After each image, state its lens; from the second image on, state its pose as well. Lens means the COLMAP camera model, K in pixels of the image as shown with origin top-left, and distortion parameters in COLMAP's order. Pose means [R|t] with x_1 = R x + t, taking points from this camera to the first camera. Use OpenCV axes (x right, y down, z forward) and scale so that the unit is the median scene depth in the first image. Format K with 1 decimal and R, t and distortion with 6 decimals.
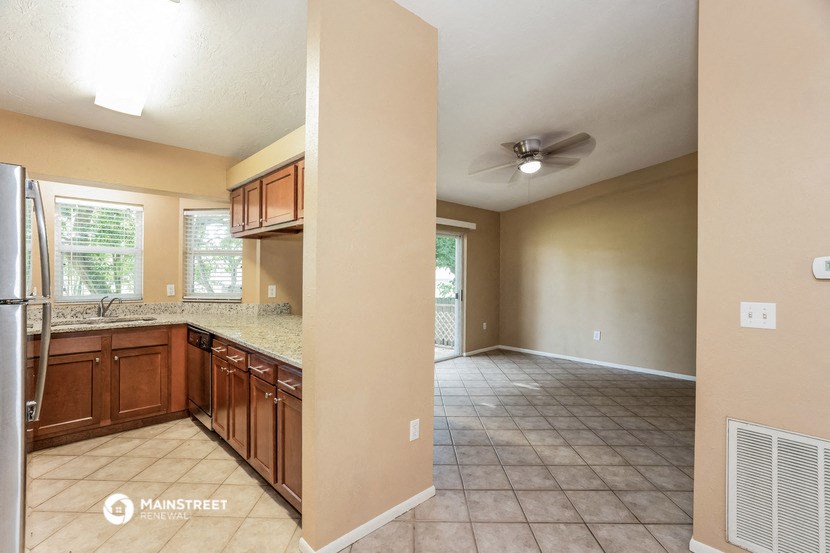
lens RADIAL K [[375.8, 0, 409.4], [0, 375.8, 273.4], [0, 0, 1]] dist [-0.025136, 0.003500]
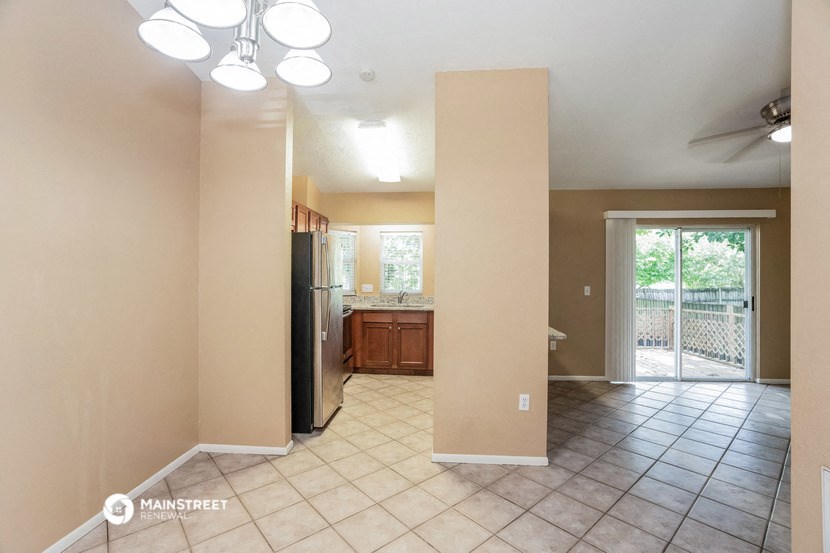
lens RADIAL K [[375.8, 0, 416.5], [0, 375.8, 276.3], [0, 0, 1]] dist [-0.025136, 0.003500]
pose [[0.671405, -0.005399, -0.741071, 0.416690], [0.002201, 0.999984, -0.005291, 0.006270], [0.741087, 0.001921, 0.671406, -0.051941]]
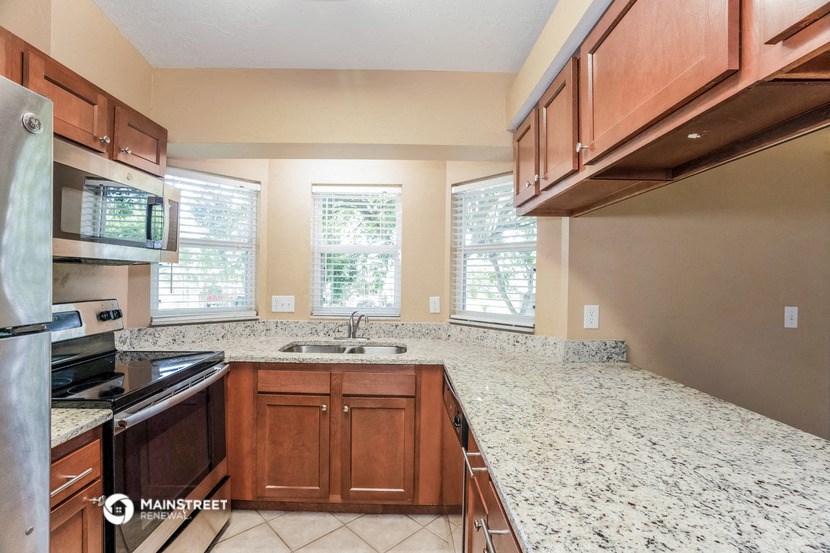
lens RADIAL K [[375.8, 0, 407.8], [0, 375.8, 280.4], [0, 0, 1]] dist [-0.025136, 0.003500]
pose [[0.722410, 0.005348, -0.691445, -0.213729], [-0.006570, 0.999978, 0.000870, -0.000281], [0.691434, 0.003915, 0.722429, 0.500104]]
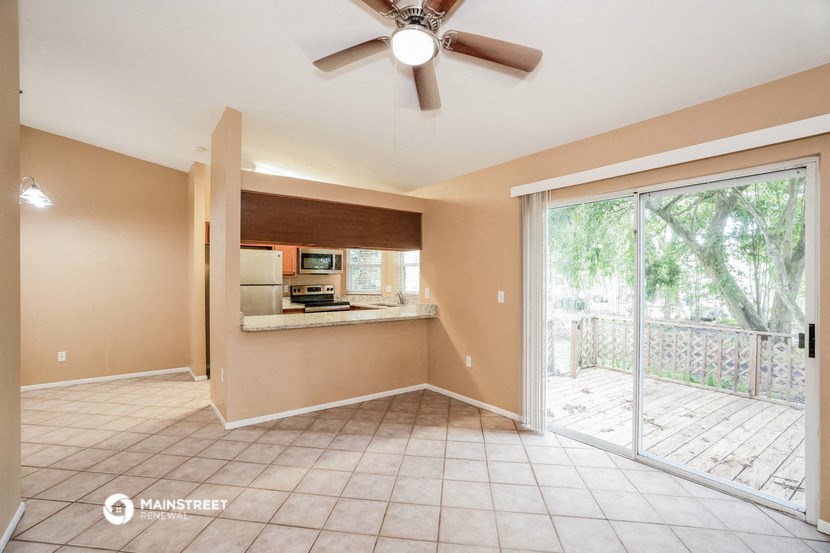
lens RADIAL K [[375.8, 0, 406.5], [0, 375.8, 277.0], [0, 0, 1]] dist [-0.025136, 0.003500]
pose [[-0.128513, -0.008790, -0.991669, 0.898072], [-0.005372, 0.999952, -0.008168, 0.007763], [0.991693, 0.004277, -0.128554, 1.201565]]
